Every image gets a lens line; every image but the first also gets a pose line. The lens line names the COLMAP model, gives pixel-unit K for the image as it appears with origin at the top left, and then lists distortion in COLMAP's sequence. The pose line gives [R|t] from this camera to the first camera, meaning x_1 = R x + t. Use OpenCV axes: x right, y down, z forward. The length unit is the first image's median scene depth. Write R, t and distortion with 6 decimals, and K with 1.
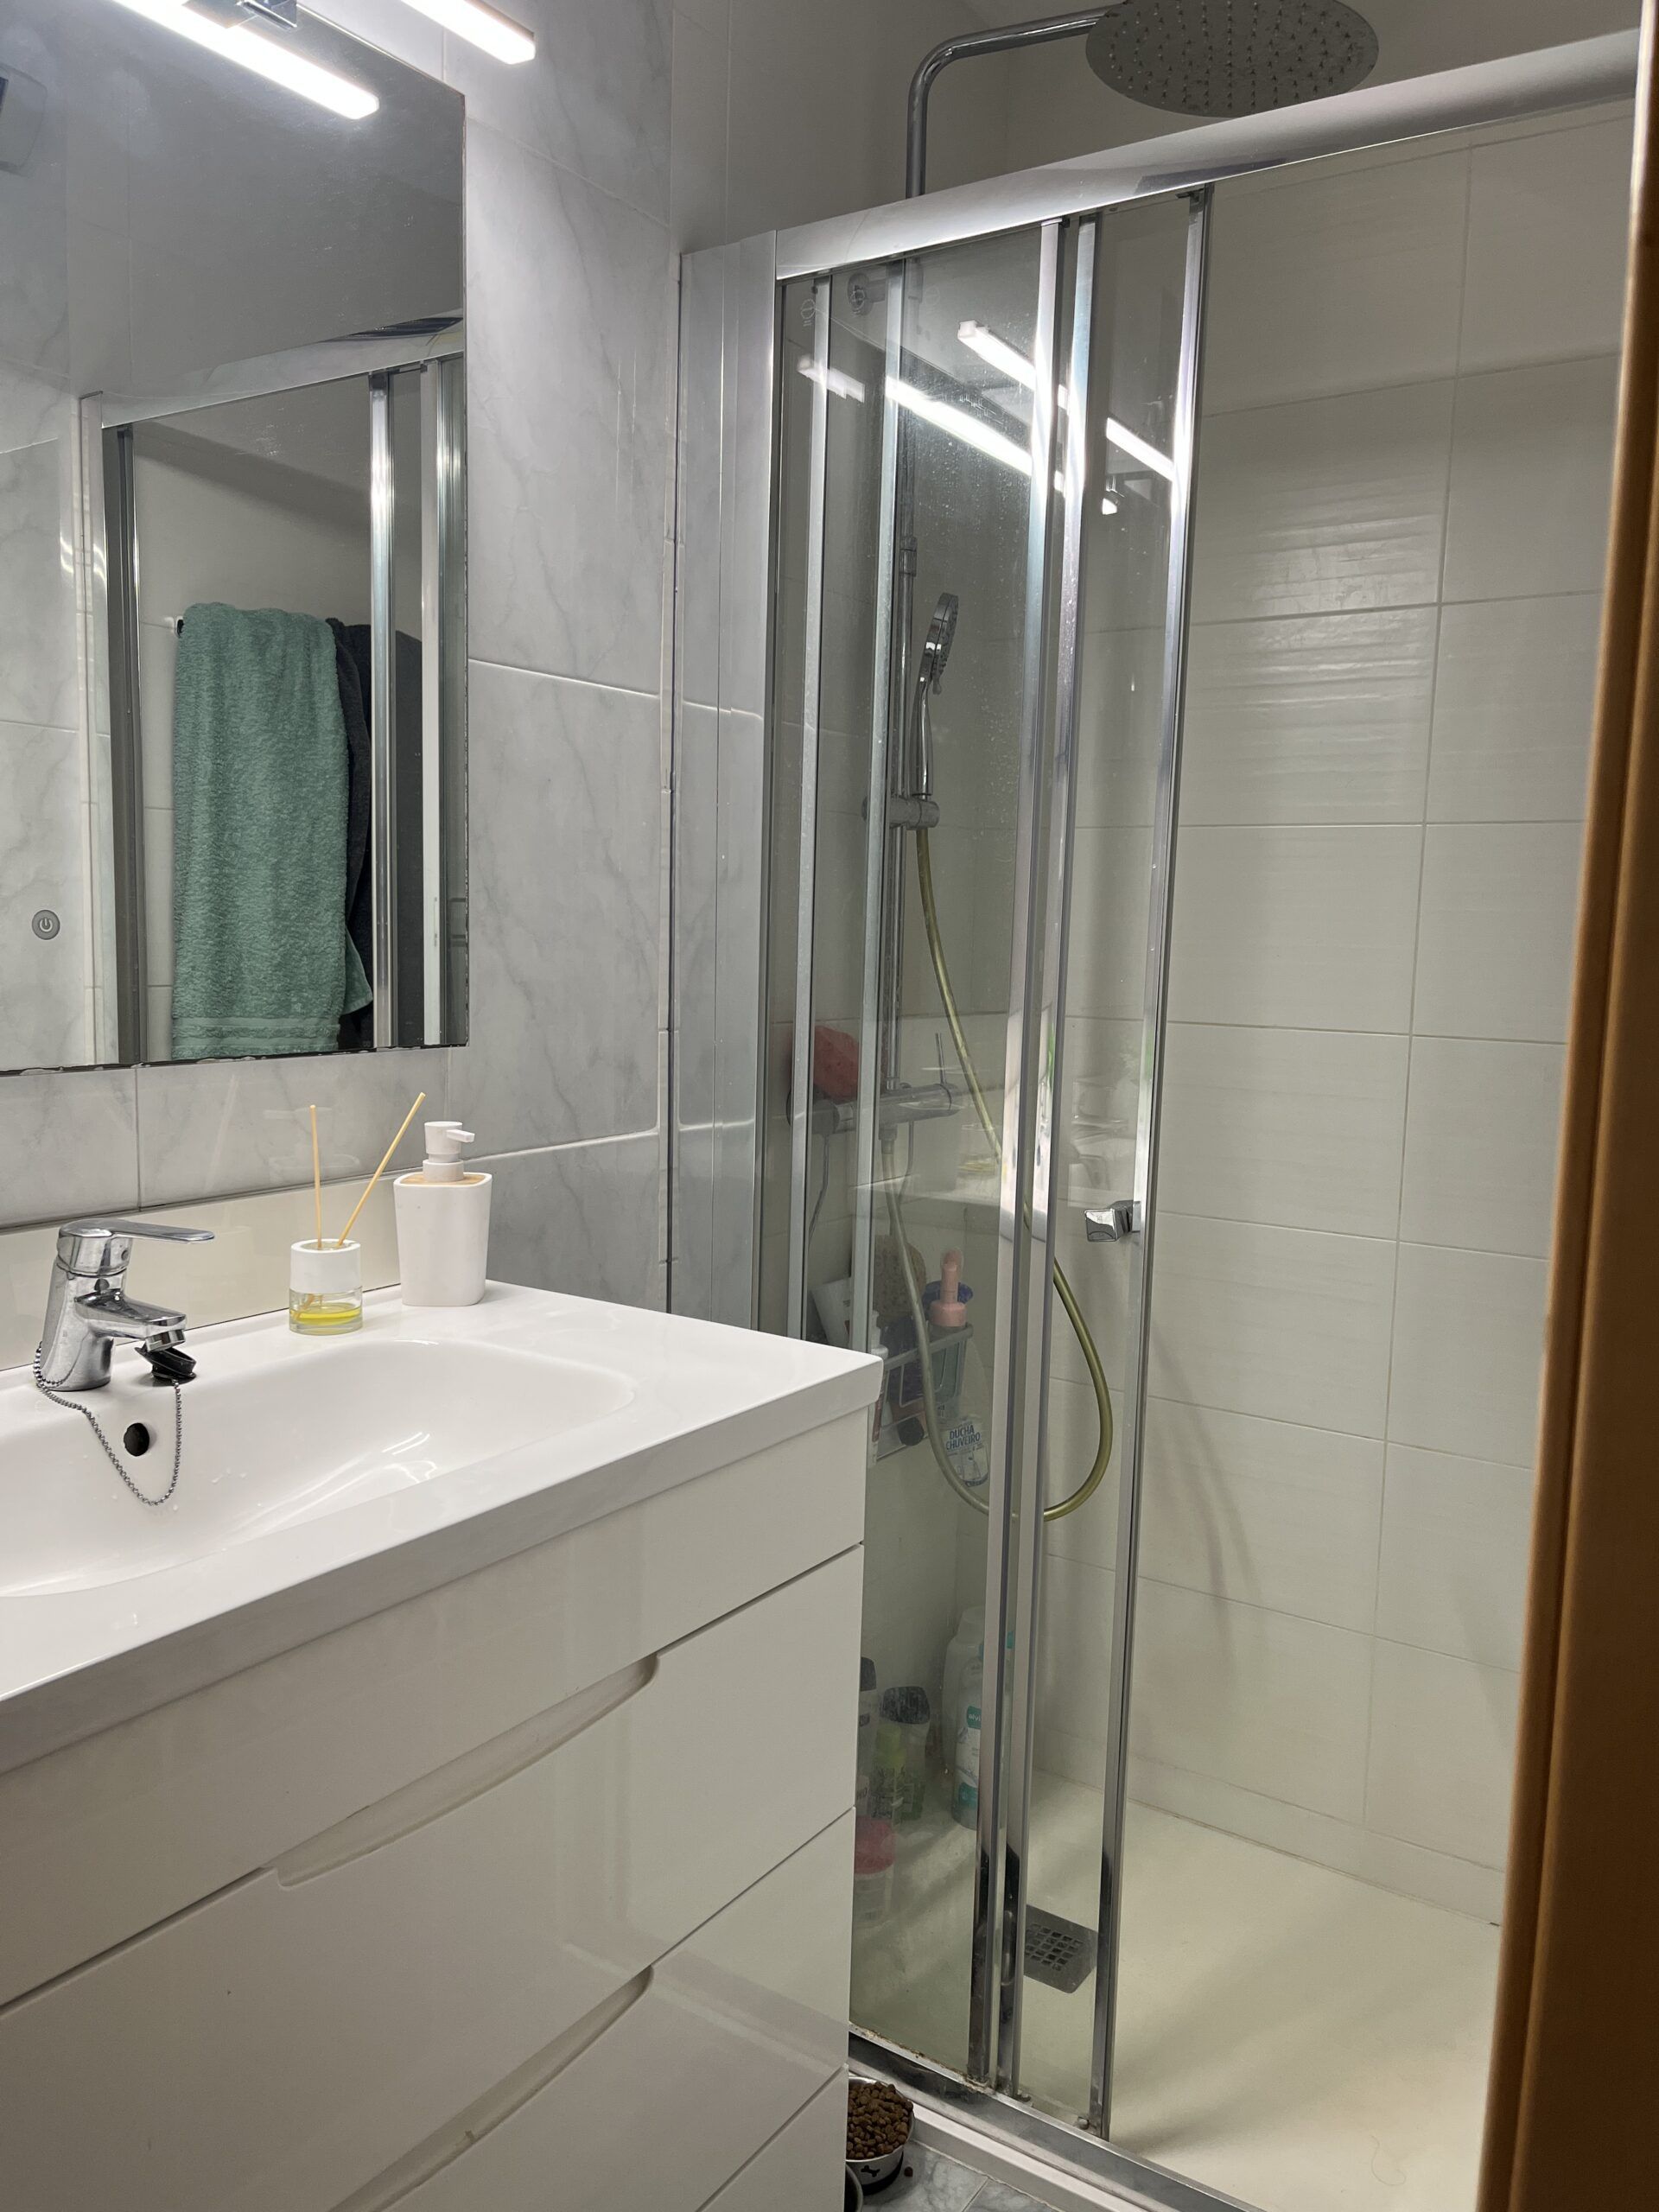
lens RADIAL K [[1670.7, 0, 817.5], [0, 1670.7, 1115.5], [0, 0, 1]] dist [0.063842, -0.087751]
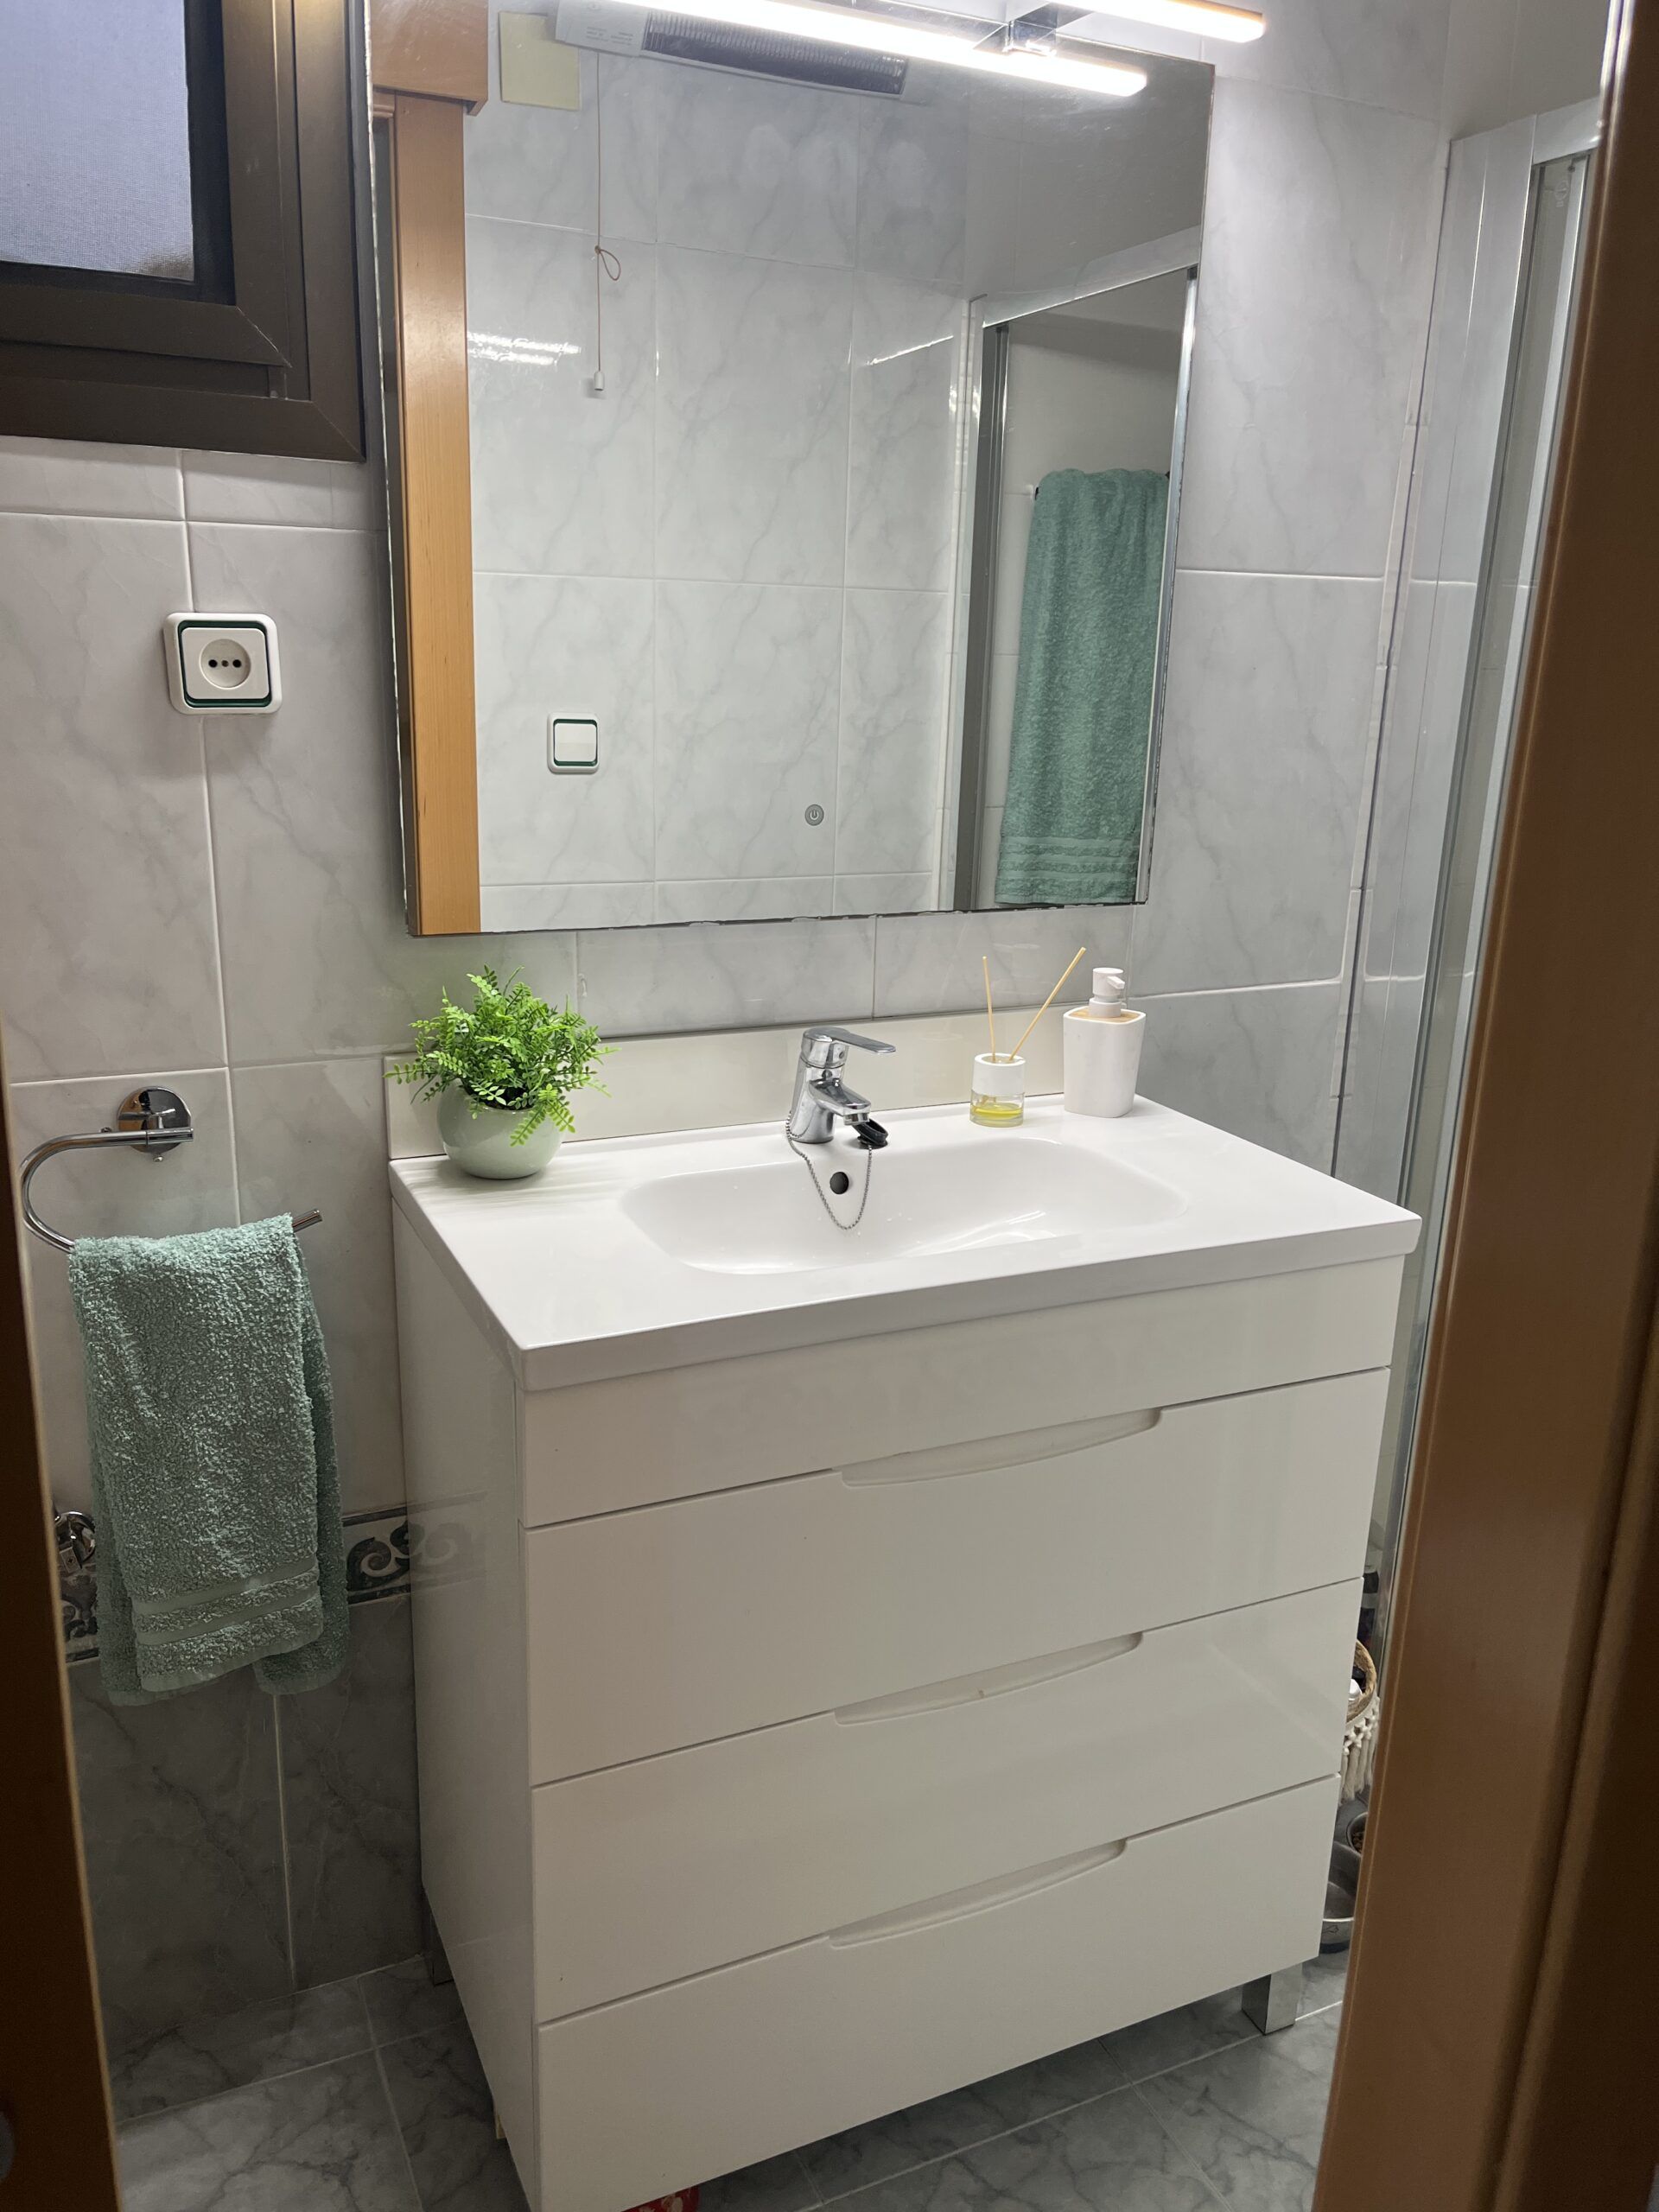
lens RADIAL K [[1670.7, 0, 827.2], [0, 1670.7, 1099.7], [0, 0, 1]] dist [0.063842, -0.087751]
pose [[0.853476, 0.131143, -0.504362, 0.192630], [-0.063669, 0.986808, 0.148847, -0.058304], [0.517229, -0.094925, 0.850567, -0.138307]]
